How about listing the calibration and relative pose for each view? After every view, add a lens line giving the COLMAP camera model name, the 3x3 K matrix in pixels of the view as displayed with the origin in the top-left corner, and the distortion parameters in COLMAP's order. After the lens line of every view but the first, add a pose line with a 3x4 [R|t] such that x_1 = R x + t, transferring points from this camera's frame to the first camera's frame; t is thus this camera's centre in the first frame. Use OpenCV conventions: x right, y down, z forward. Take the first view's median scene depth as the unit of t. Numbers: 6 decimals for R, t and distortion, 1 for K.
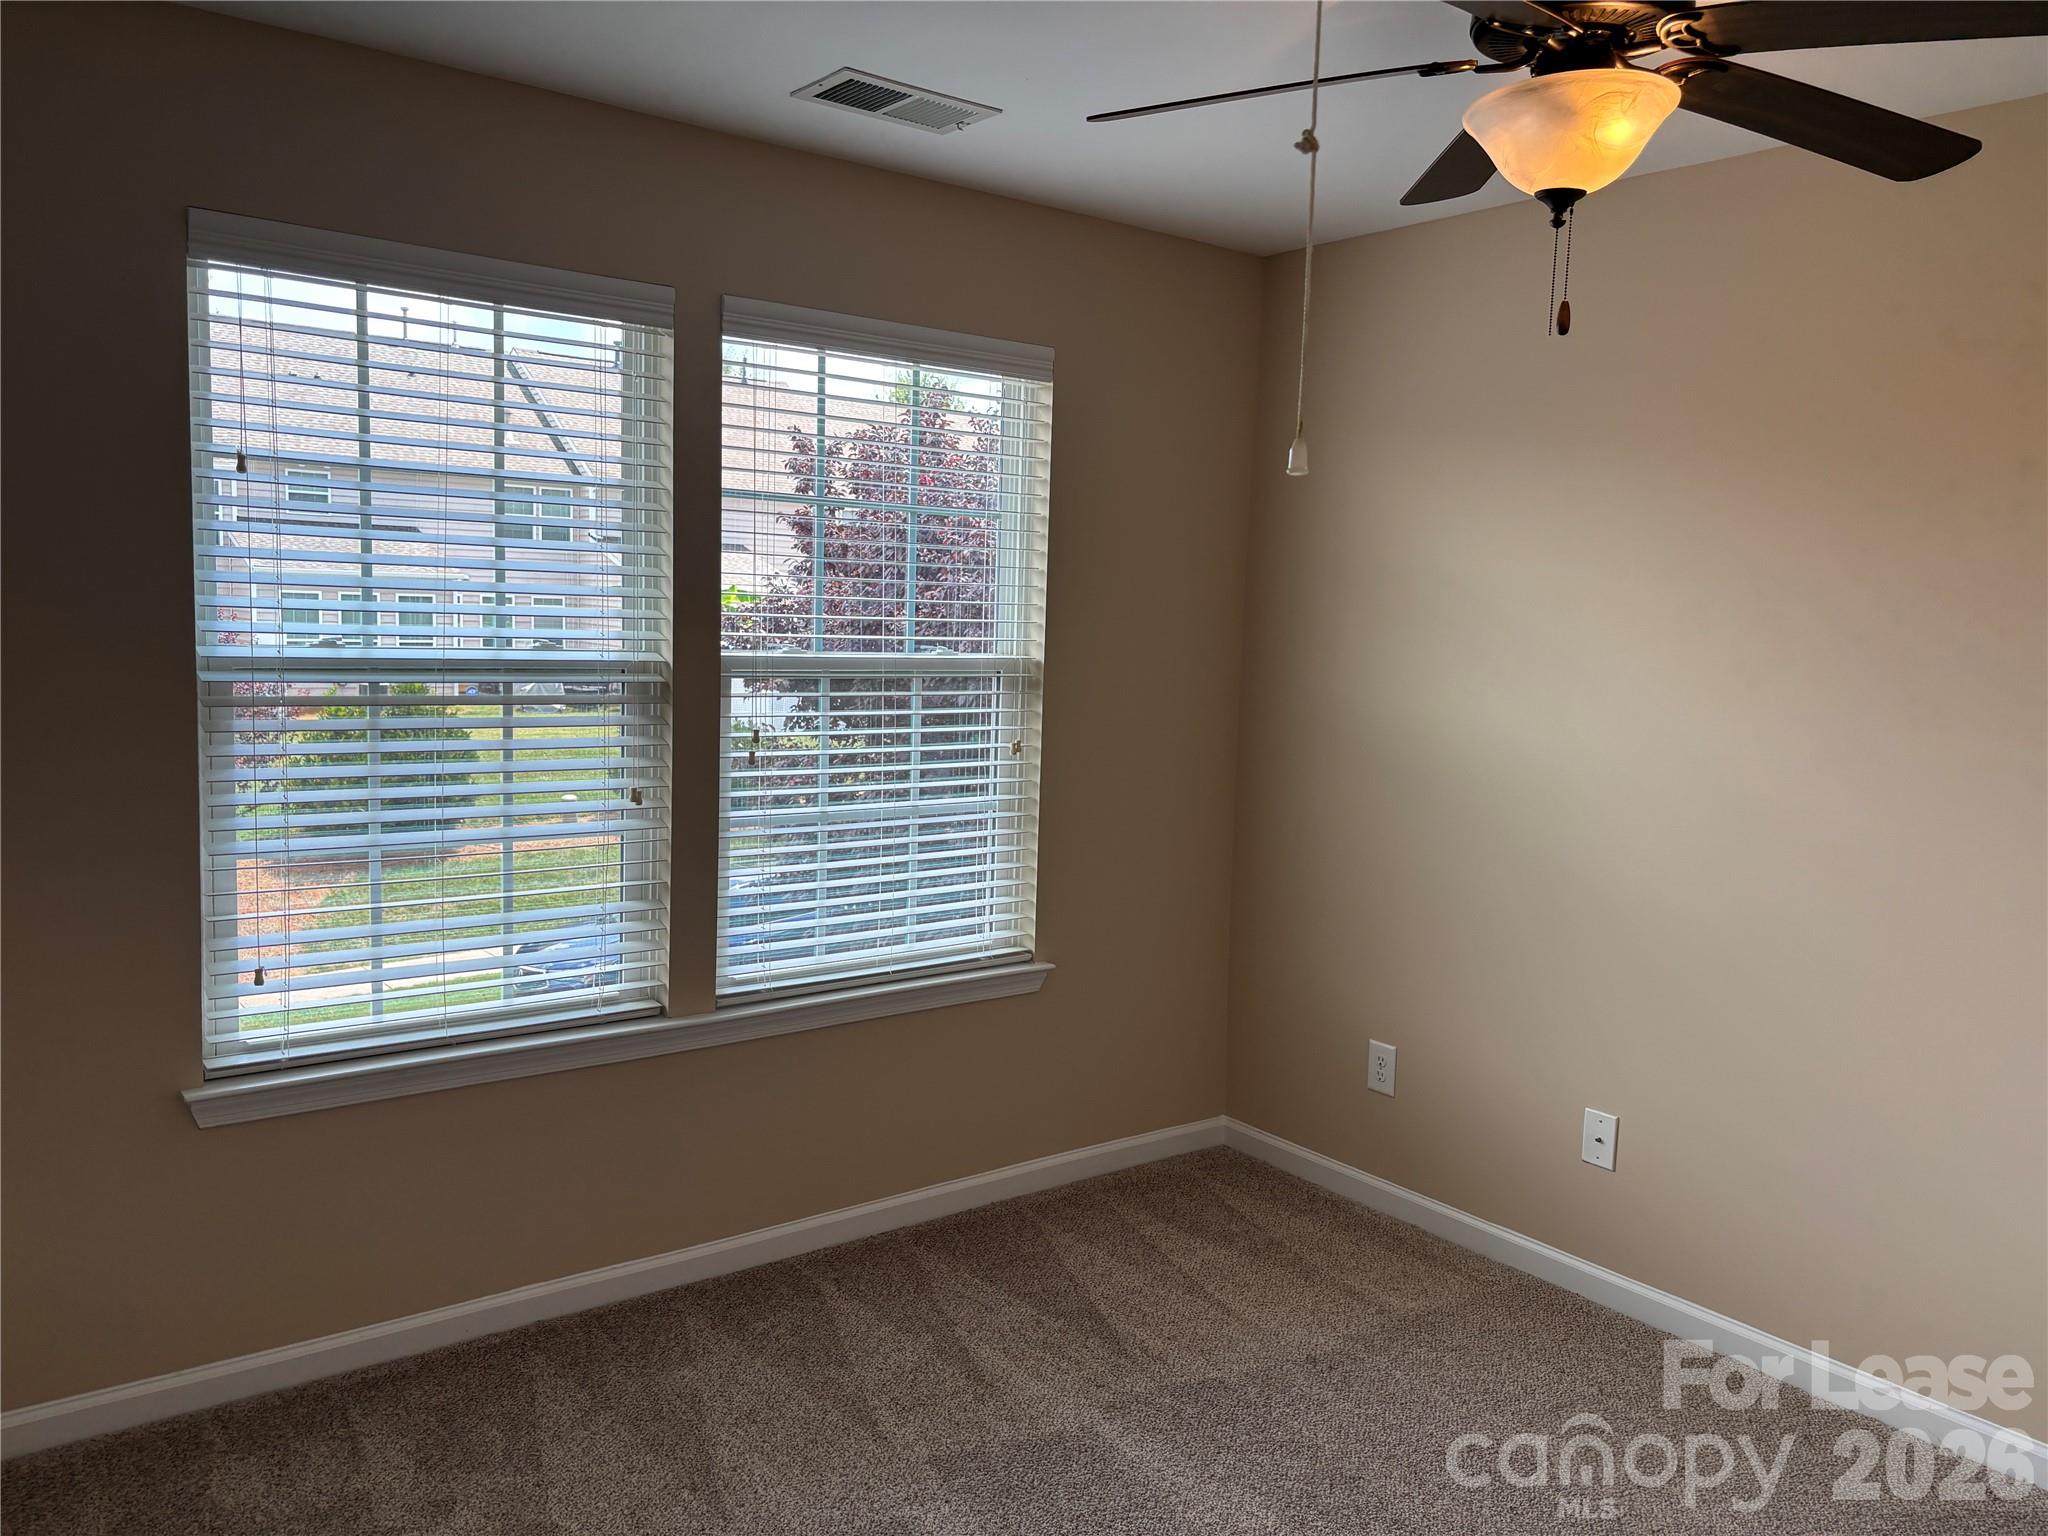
lens RADIAL K [[1554.7, 0, 1024.0], [0, 1554.7, 768.0], [0, 0, 1]] dist [0.004268, 0.002094]
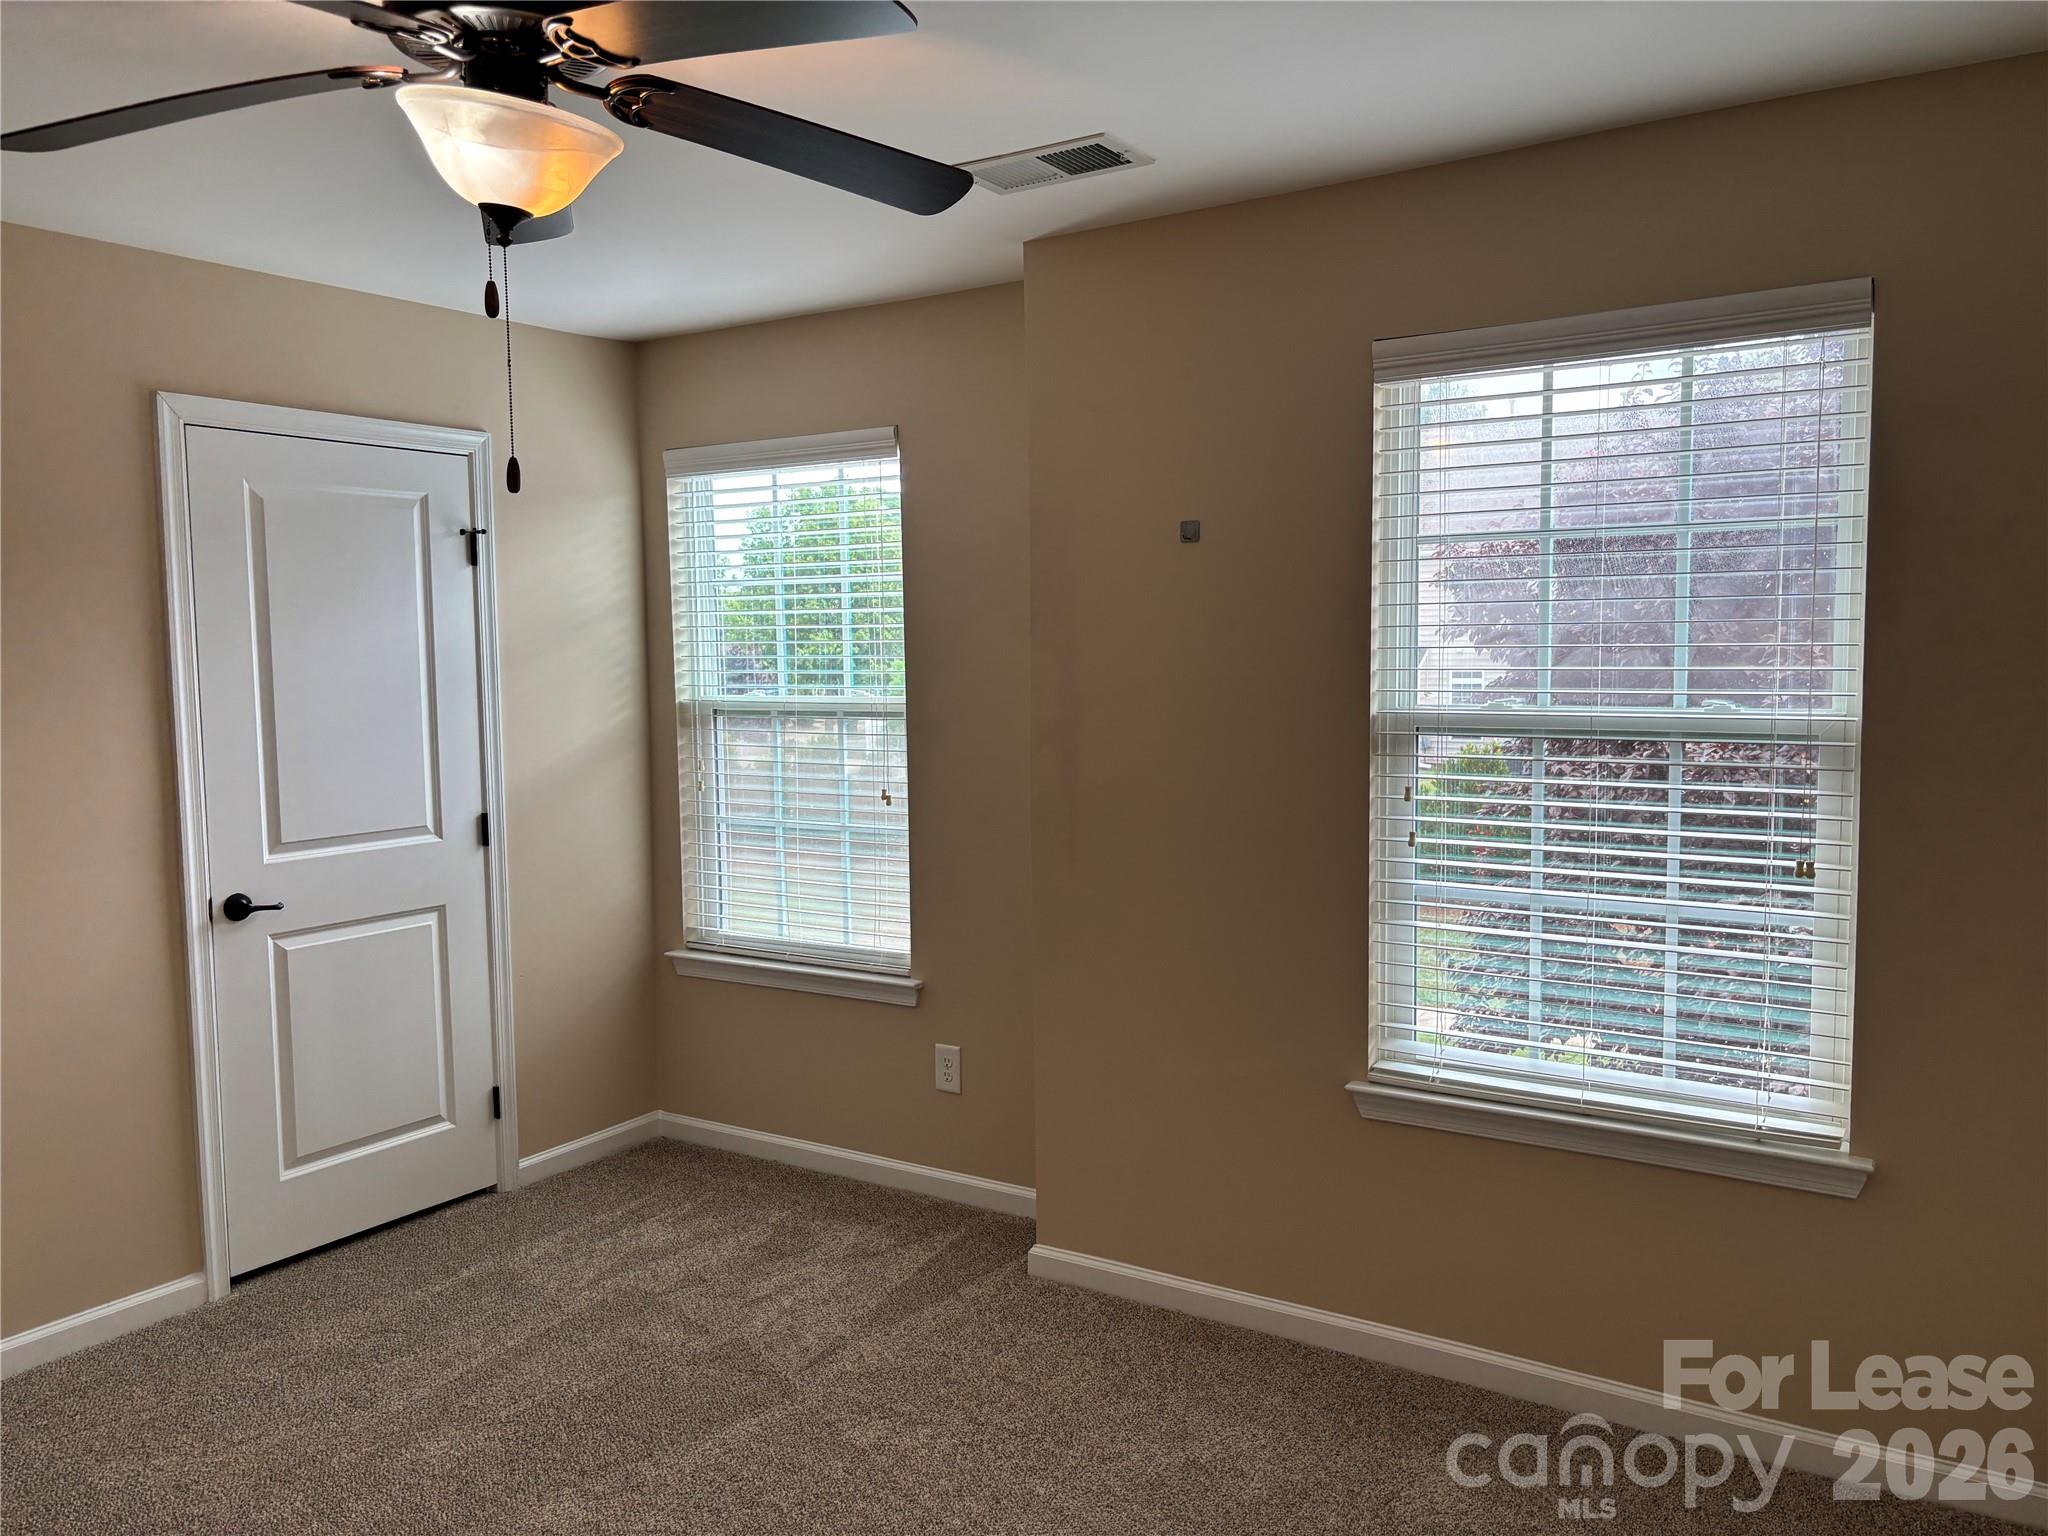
lens RADIAL K [[1522.9, 0, 1024.0], [0, 1522.9, 768.0], [0, 0, 1]] dist [0.005780, -0.000329]
pose [[0.320548, 0.037800, -0.946478, 0.555306], [-0.080041, 0.996711, 0.012699, -0.028599], [0.943845, 0.071686, 0.322519, 0.433884]]
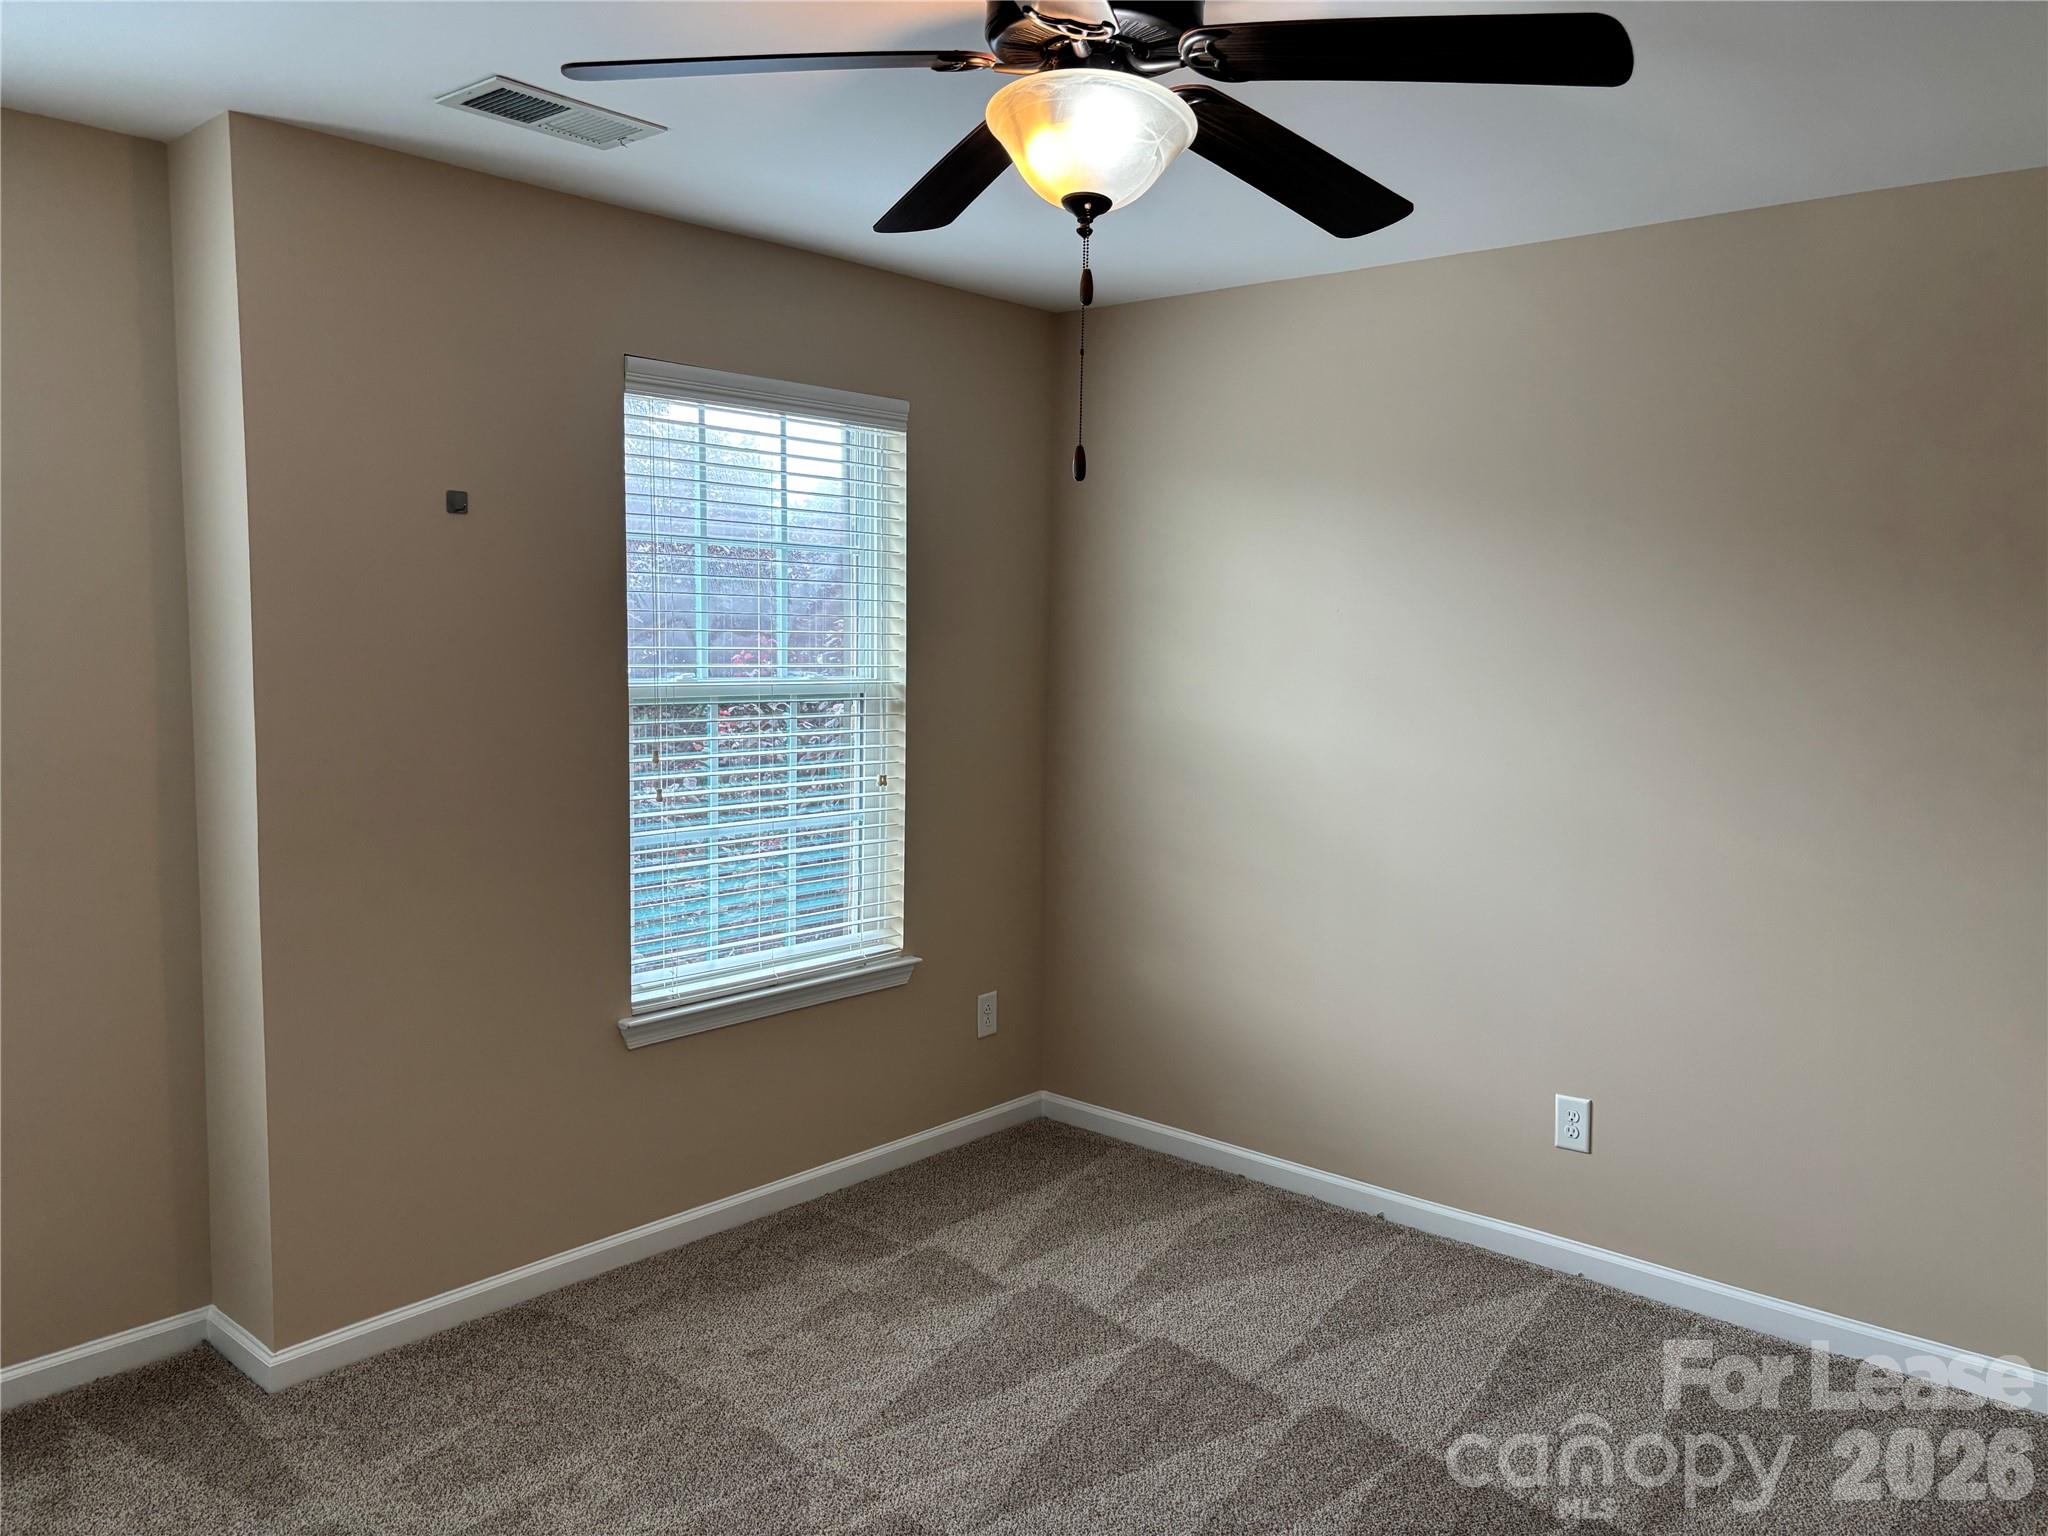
lens RADIAL K [[1533.7, 0, 1039.1], [0, 1533.7, 811.5], [0, 0, 1]] dist [0.003320, -0.002164]
pose [[0.978222, -0.043480, 0.202956, -0.120917], [0.040657, 0.999010, 0.018061, 0.005908], [-0.203541, -0.009416, 0.979021, -0.092840]]
